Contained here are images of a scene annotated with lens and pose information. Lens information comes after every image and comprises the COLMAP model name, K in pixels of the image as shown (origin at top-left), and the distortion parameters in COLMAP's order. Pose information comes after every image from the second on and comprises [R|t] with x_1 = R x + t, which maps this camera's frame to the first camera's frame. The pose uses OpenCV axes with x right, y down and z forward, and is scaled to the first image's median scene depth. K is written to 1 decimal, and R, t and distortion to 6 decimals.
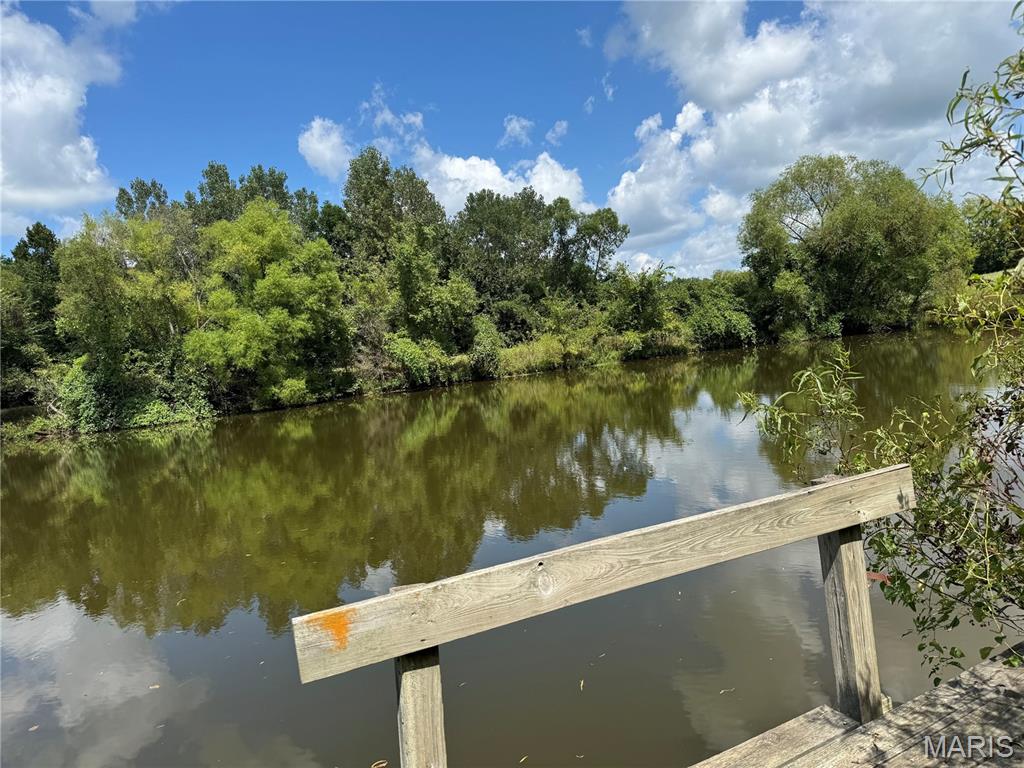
lens RADIAL K [[707.5, 0, 512.0], [0, 707.5, 384.0], [0, 0, 1]] dist [-0.005333, -0.003352]
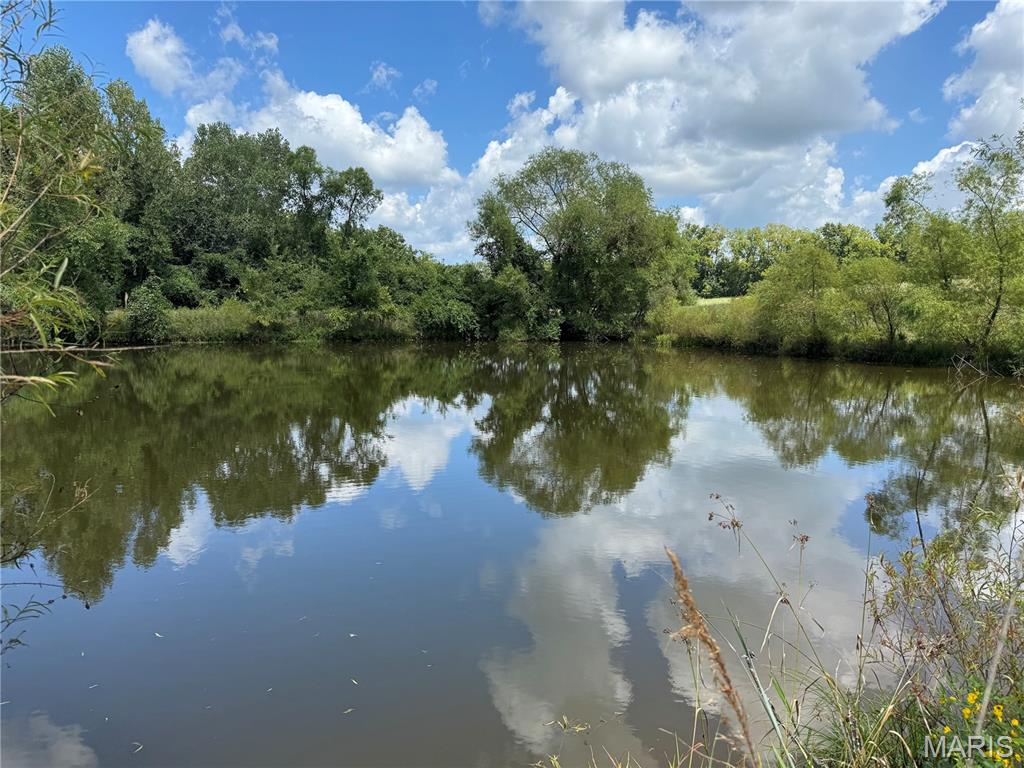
lens RADIAL K [[724.2, 0, 536.9], [0, 724.2, 383.2], [0, 0, 1]] dist [0.083451, -0.165203]
pose [[0.967558, 0.104697, 0.229935, 0.168547], [-0.112040, 0.993521, 0.019074, -0.020642], [-0.226448, -0.044218, 0.973019, 0.037957]]
